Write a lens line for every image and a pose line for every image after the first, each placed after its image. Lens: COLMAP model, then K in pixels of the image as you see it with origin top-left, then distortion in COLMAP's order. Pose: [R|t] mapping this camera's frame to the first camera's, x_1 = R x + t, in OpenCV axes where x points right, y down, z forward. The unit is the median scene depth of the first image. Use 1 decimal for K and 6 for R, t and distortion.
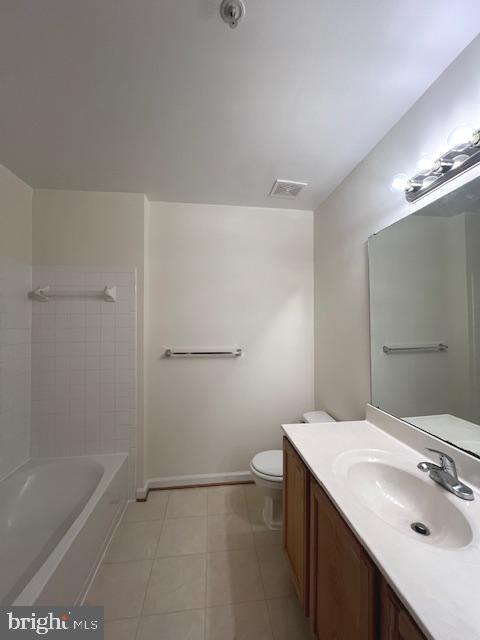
lens RADIAL K [[259.9, 0, 243.2], [0, 259.9, 319.7], [0, 0, 1]] dist [0.001681, 0.000134]
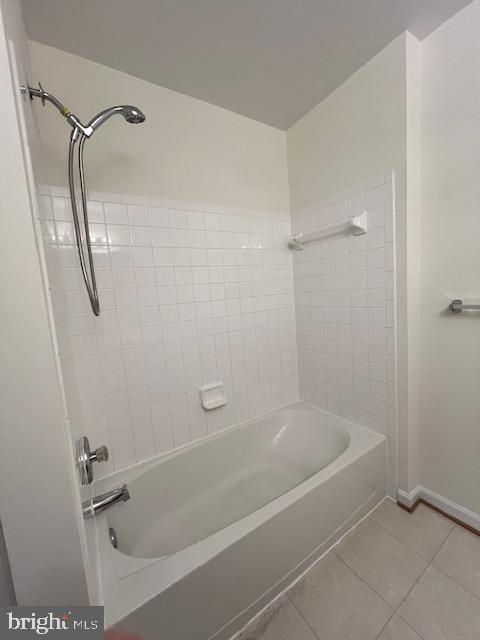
lens RADIAL K [[259.9, 0, 243.2], [0, 259.9, 319.7], [0, 0, 1]] dist [0.001681, 0.000134]
pose [[0.427047, 0.068625, -0.901621, 0.033865], [0.085293, 0.989613, 0.115721, 0.055802], [0.900198, -0.126320, 0.416758, 0.362291]]
